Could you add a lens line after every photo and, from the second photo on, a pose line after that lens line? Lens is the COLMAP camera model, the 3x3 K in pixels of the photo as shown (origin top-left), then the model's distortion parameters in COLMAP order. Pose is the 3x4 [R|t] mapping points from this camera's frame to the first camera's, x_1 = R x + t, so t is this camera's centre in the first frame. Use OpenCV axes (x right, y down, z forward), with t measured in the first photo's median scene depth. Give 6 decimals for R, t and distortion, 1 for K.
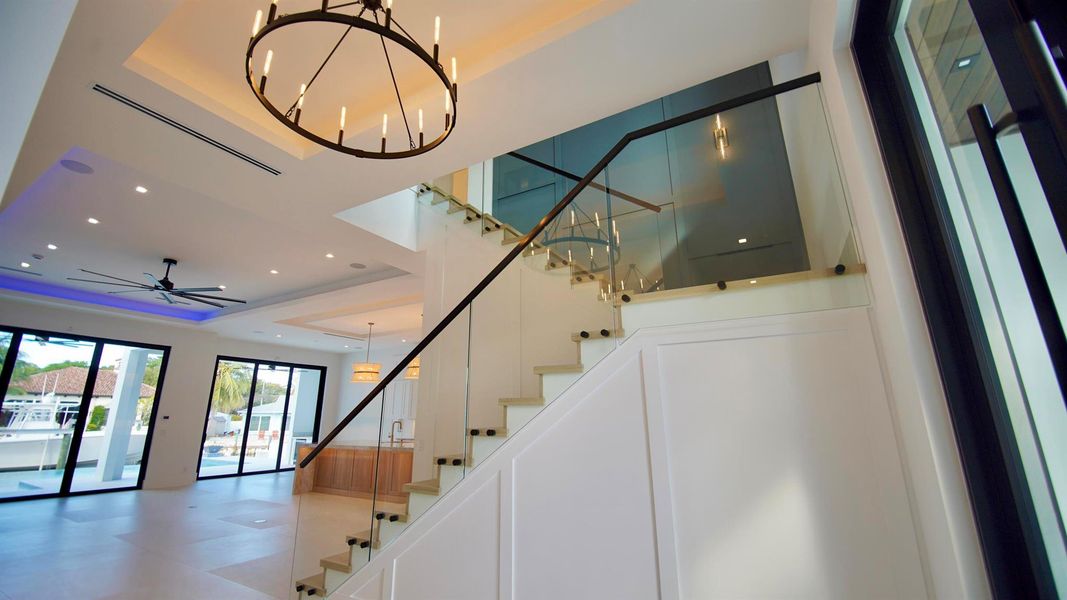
lens RADIAL K [[414.0, 0, 533.3], [0, 414.0, 298.4], [0, 0, 1]] dist [-0.001246, -0.011838]
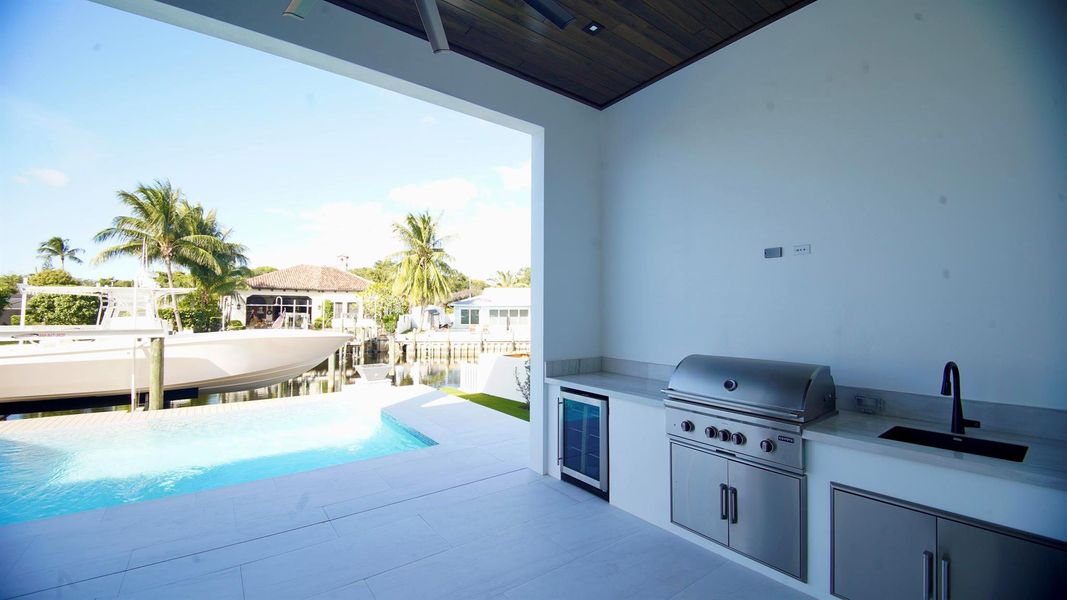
lens RADIAL K [[428.9, 0, 532.0], [0, 428.9, 295.4], [0, 0, 1]] dist [0.010226, -0.019368]
pose [[0.910563, -0.002742, -0.413362, -1.852269], [0.100271, 0.971578, 0.214435, 0.867056], [0.401025, -0.236705, 0.884957, 2.967169]]
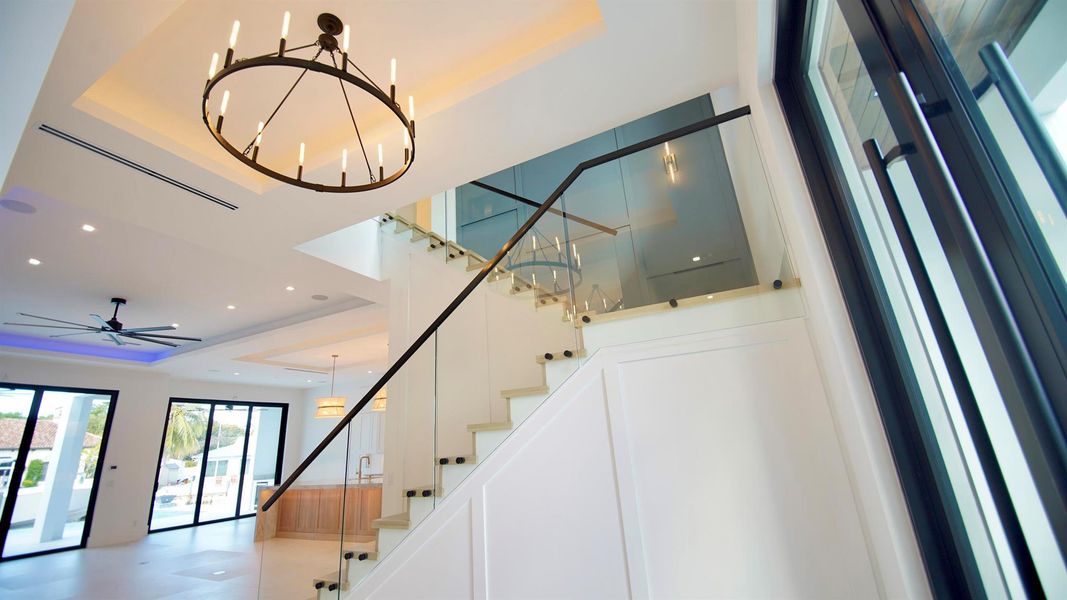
lens RADIAL K [[414.6, 0, 531.4], [0, 414.6, 297.3], [0, 0, 1]] dist [-0.011245, -0.006547]
pose [[0.996533, -0.042158, 0.071733, 0.008042], [0.046217, 0.997367, -0.055891, -0.002157], [-0.069187, 0.059012, 0.995857, -0.015772]]
